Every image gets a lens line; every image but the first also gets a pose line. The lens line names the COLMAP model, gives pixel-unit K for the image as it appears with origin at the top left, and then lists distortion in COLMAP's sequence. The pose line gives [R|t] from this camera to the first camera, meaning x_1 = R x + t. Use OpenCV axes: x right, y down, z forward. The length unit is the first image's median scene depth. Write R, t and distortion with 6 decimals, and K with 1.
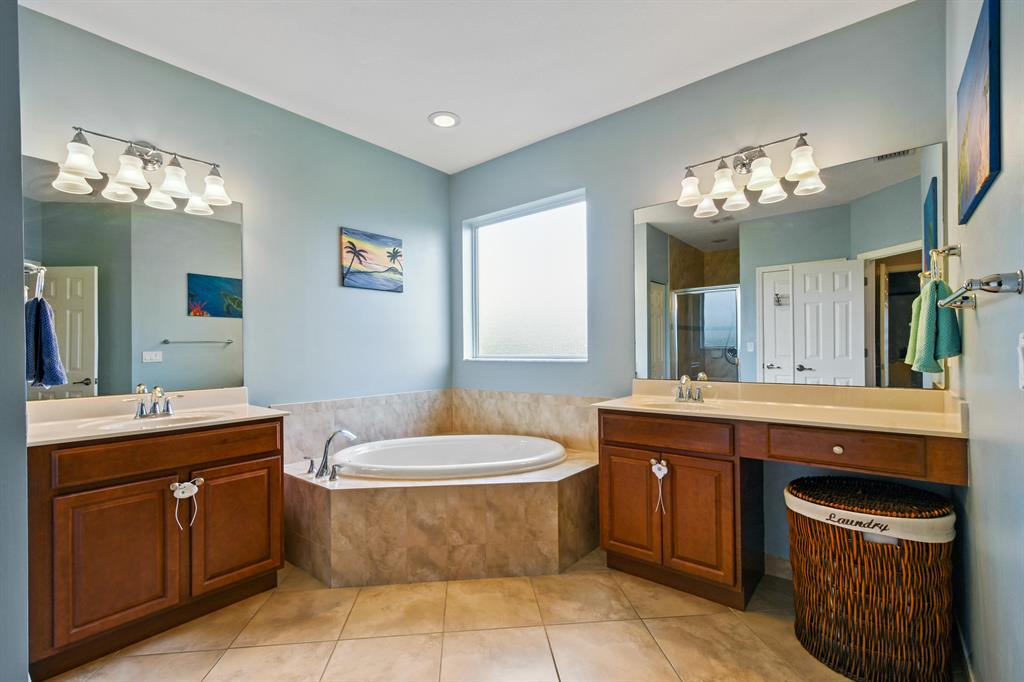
lens RADIAL K [[457.6, 0, 514.5], [0, 457.6, 347.4], [0, 0, 1]] dist [0.001188, 0.000019]
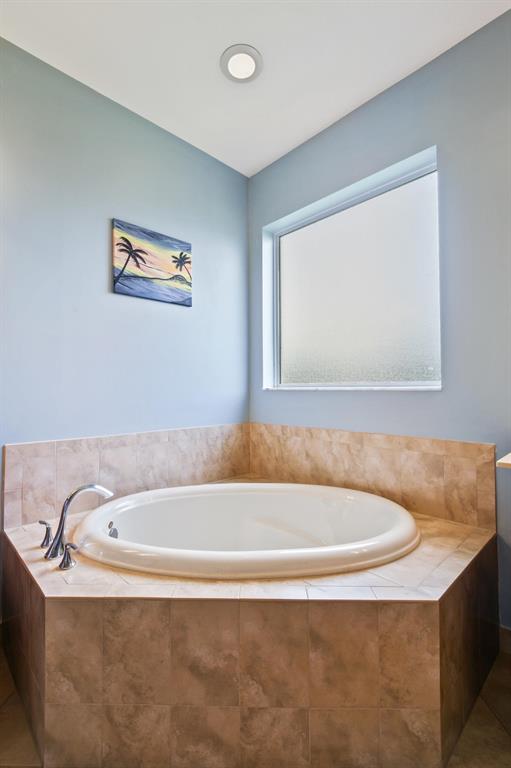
lens RADIAL K [[355.2, 0, 255.5], [0, 355.2, 384.0], [0, 0, 1]] dist [-0.000502, -0.000131]
pose [[0.993055, 0.005111, -0.117538, -0.058433], [-0.005947, 0.999959, -0.006765, 0.027105], [0.117499, 0.007417, 0.993045, 0.419365]]
